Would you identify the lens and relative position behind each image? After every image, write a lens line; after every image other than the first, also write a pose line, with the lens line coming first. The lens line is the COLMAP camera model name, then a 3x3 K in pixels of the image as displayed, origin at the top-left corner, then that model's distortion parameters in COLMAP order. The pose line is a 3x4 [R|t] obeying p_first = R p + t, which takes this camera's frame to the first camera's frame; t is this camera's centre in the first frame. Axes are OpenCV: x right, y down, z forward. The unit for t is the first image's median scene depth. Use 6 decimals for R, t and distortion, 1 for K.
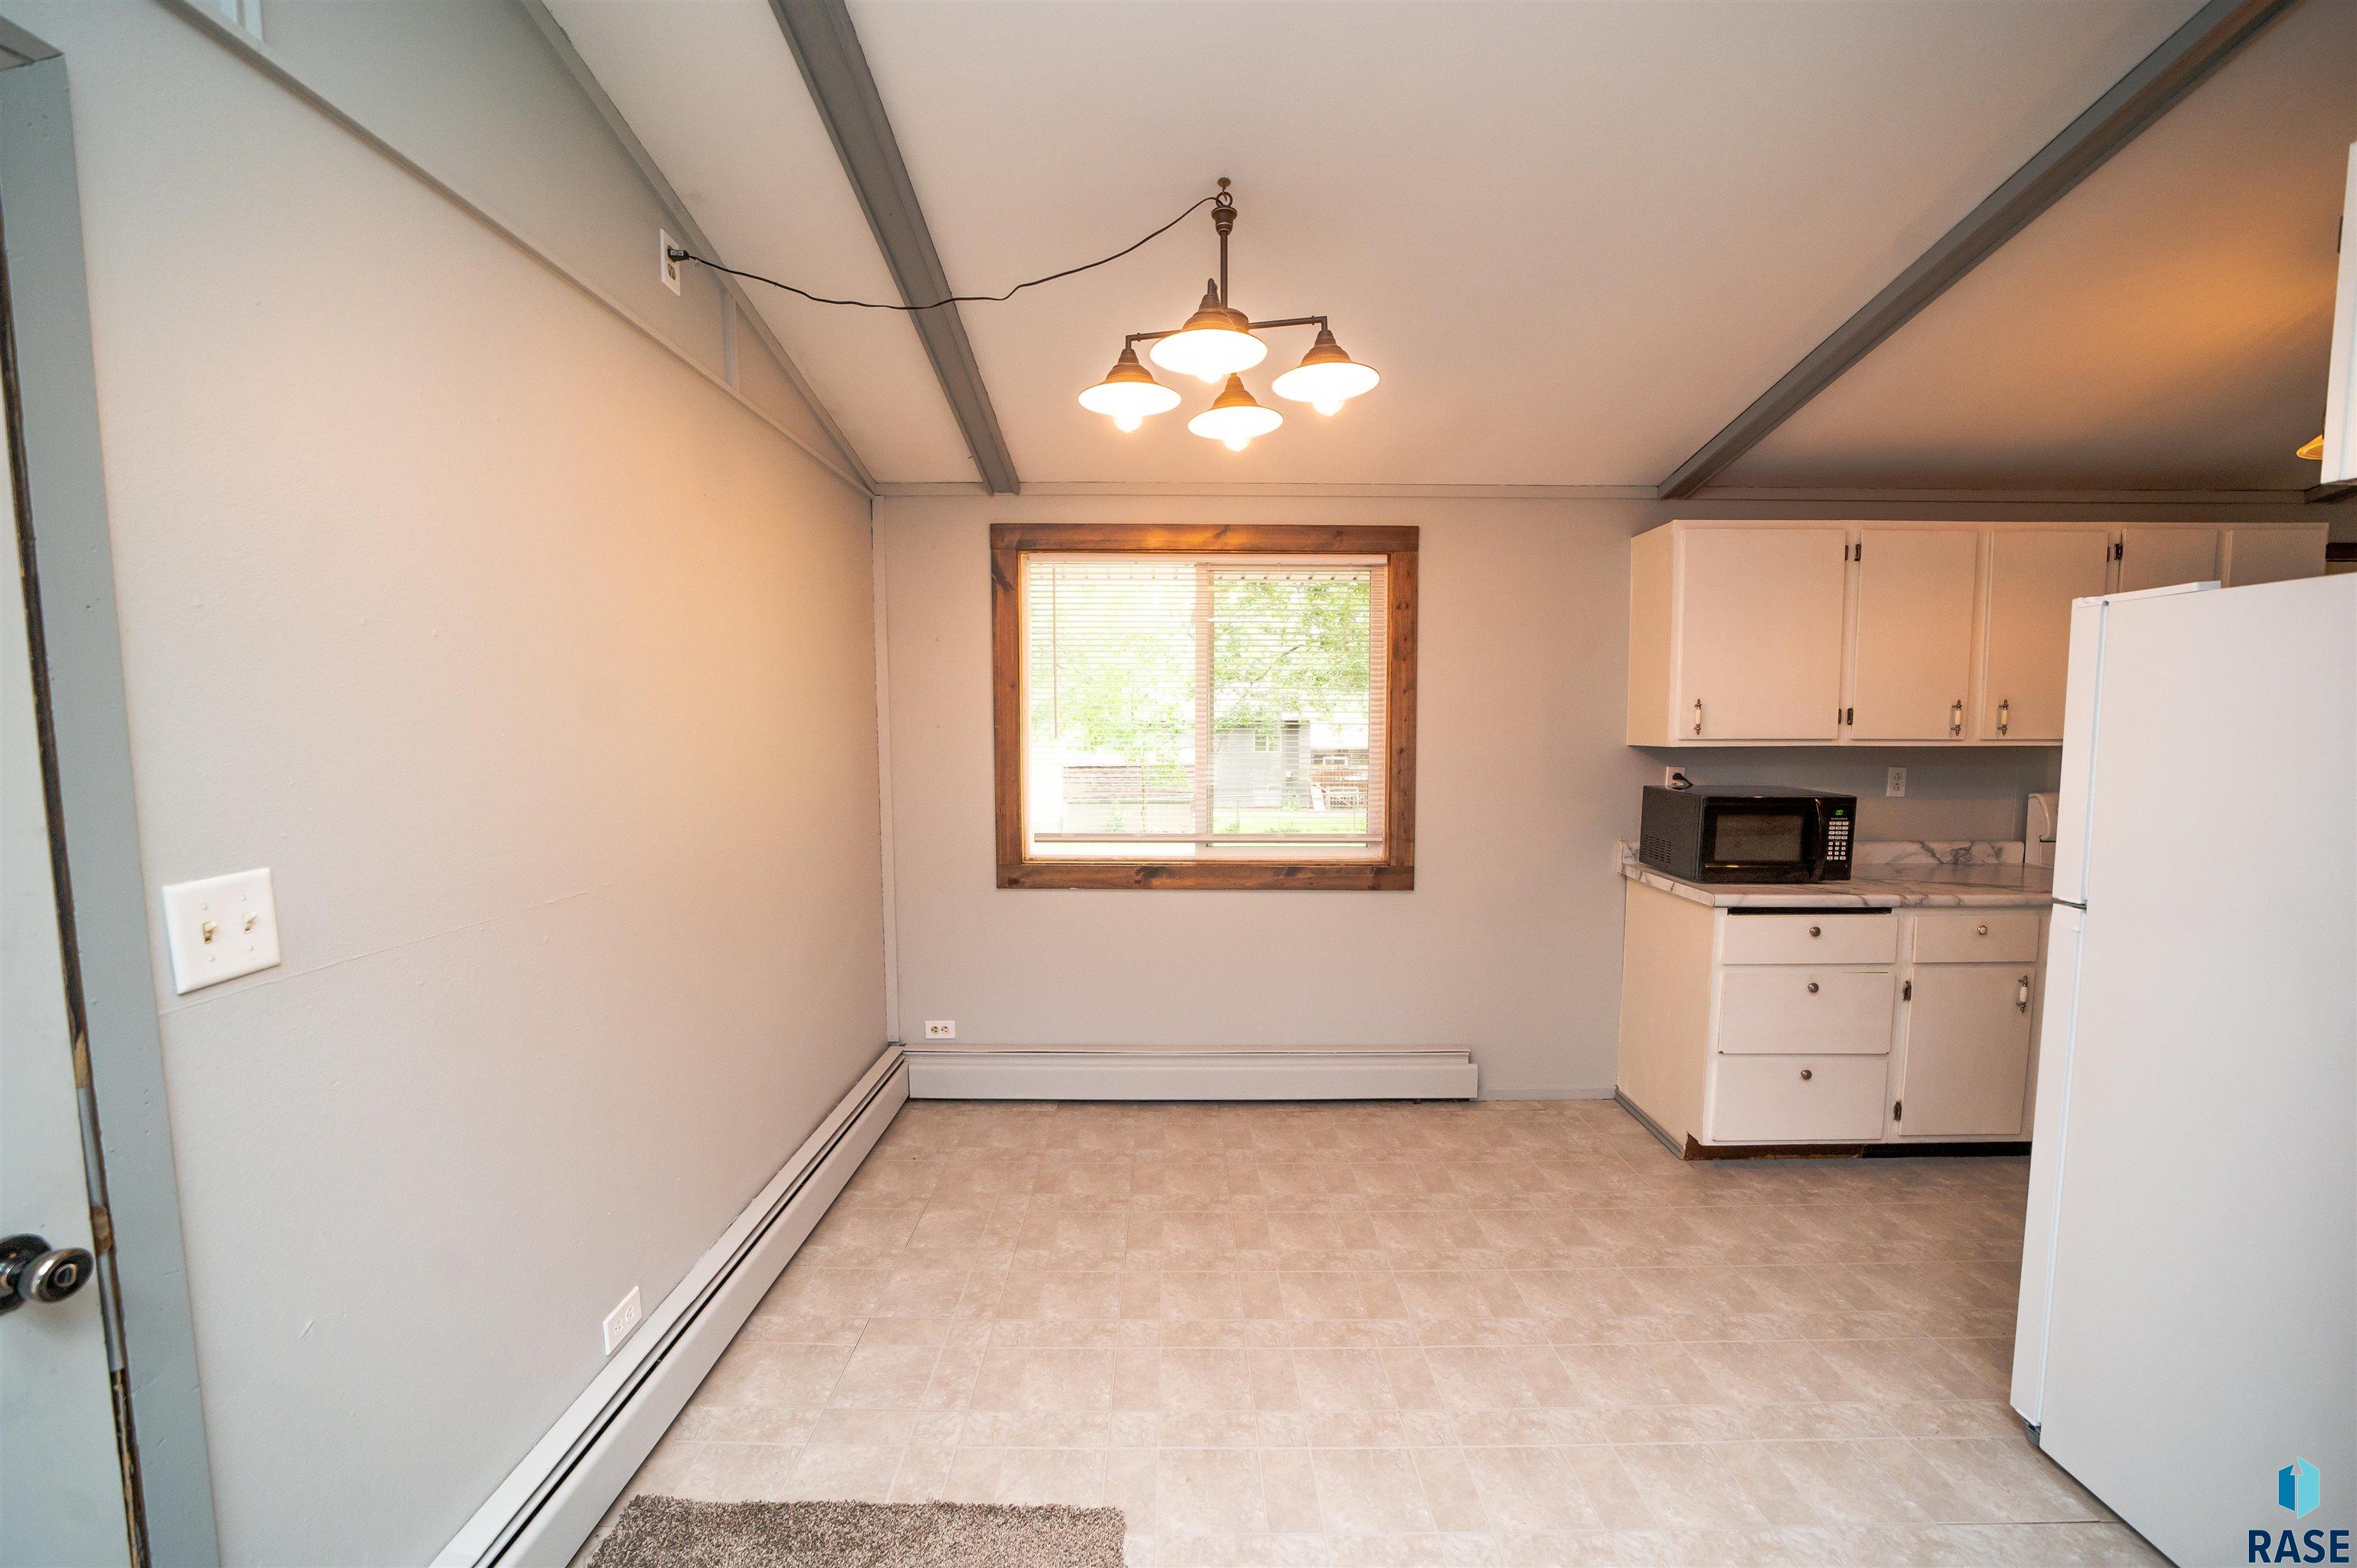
lens RADIAL K [[930.6, 0, 1164.2], [0, 930.6, 794.5], [0, 0, 1]] dist [-0.028592, 0.000108]
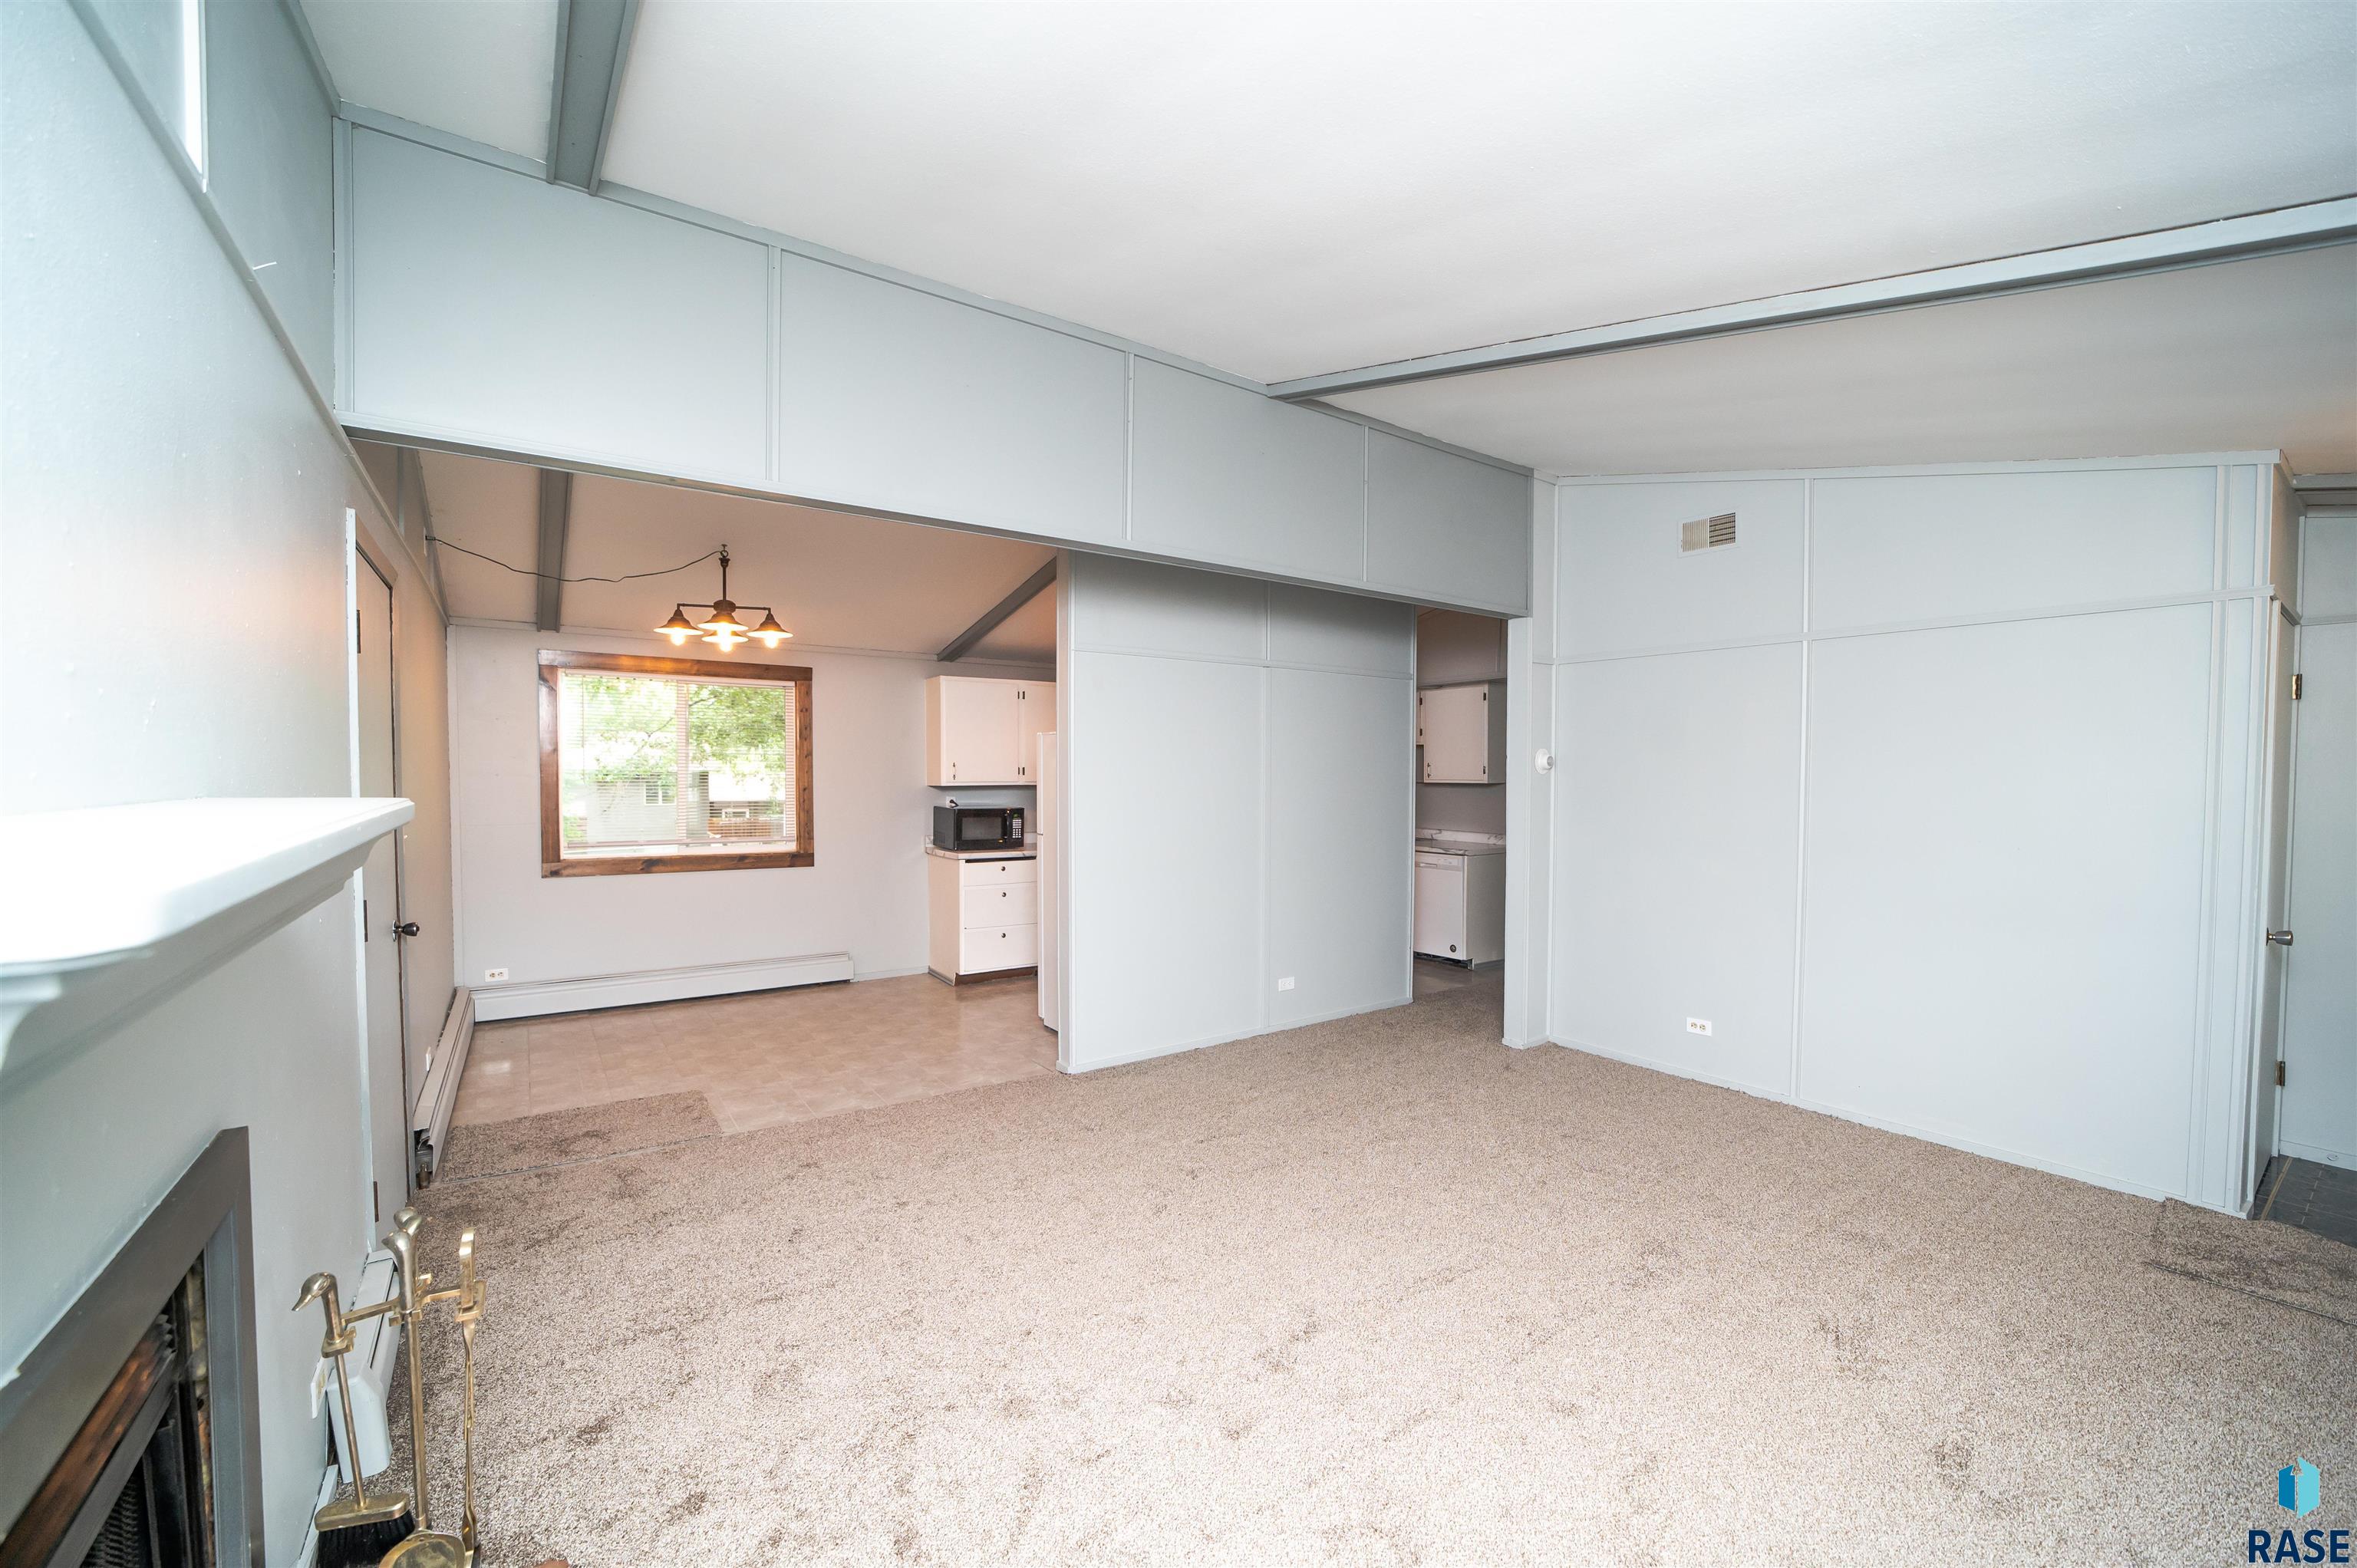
lens RADIAL K [[930.6, 0, 1178.6], [0, 930.6, 799.4], [0, 0, 1]] dist [-0.028592, 0.000108]
pose [[0.805300, -0.012157, 0.592743, -0.237117], [0.041838, 0.998462, -0.036363, 0.071050], [-0.591390, 0.054082, 0.804570, -0.916590]]
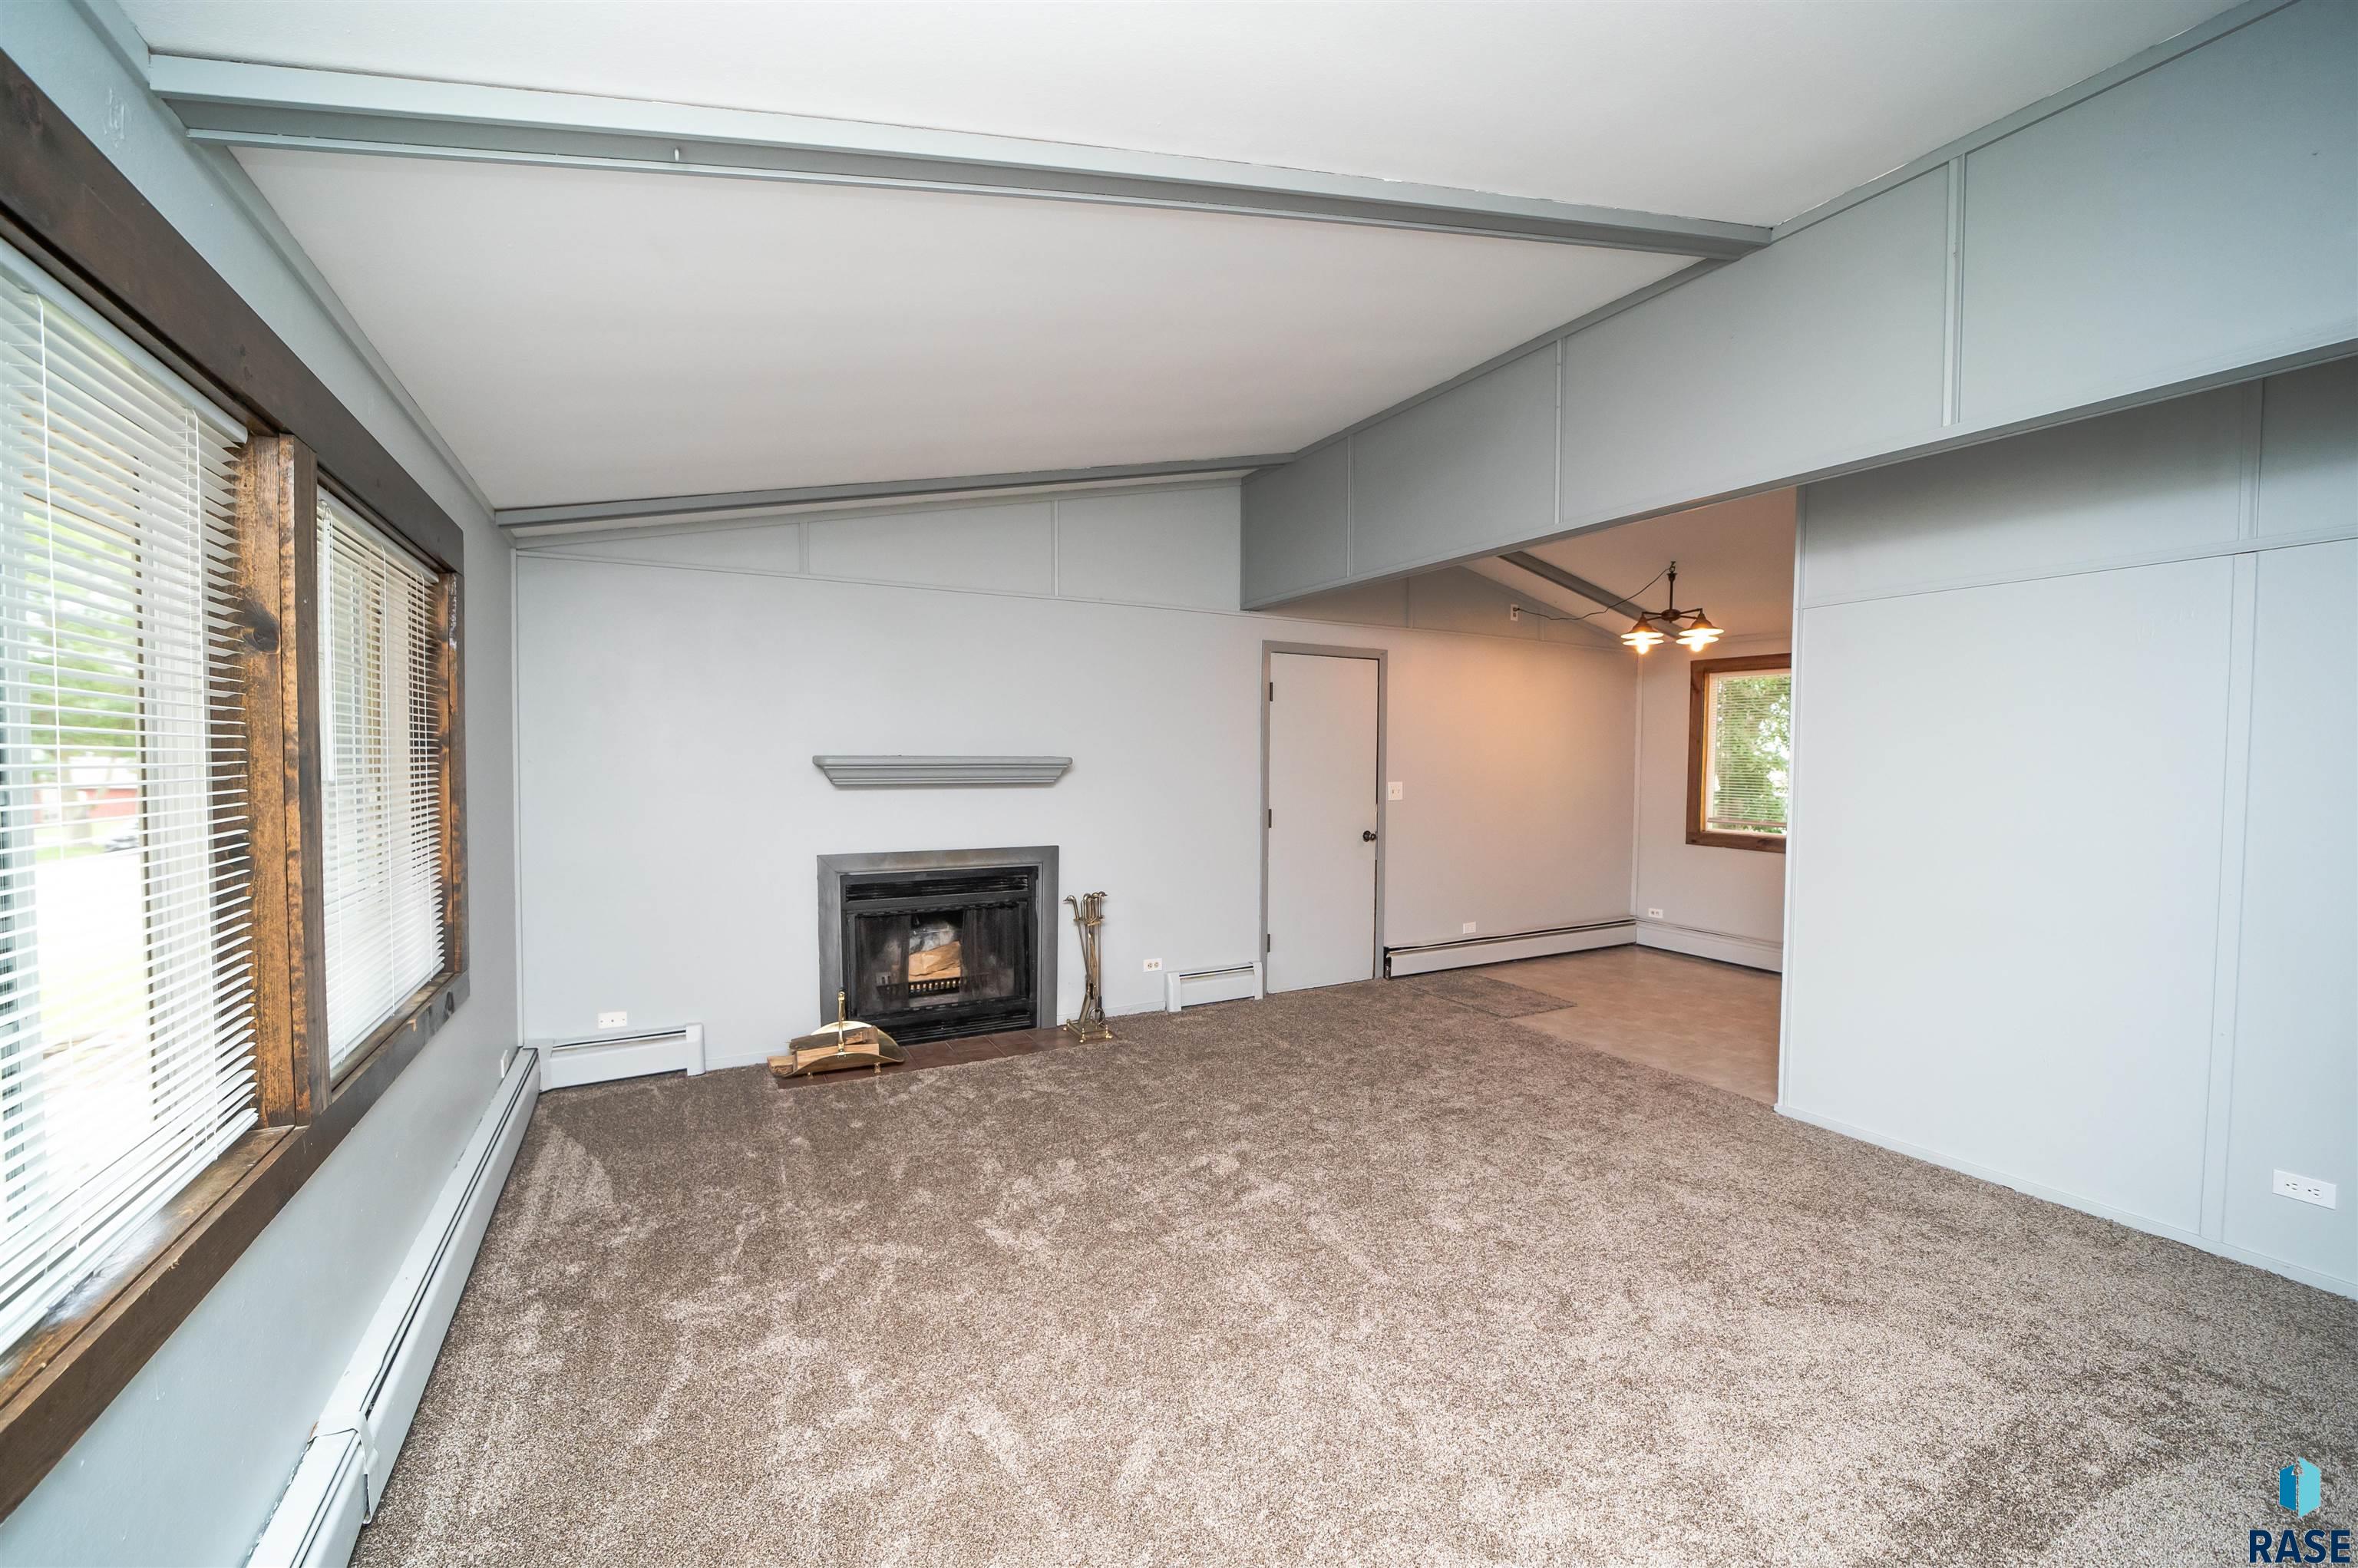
lens RADIAL K [[931.1, 0, 1174.2], [0, 931.1, 786.5], [0, 0, 1]] dist [-0.028592, 0.000108]
pose [[0.482408, 0.029429, -0.875452, 1.035789], [-0.076367, 0.997043, -0.008565, 0.081486], [0.872611, 0.070987, 0.483229, -0.926491]]
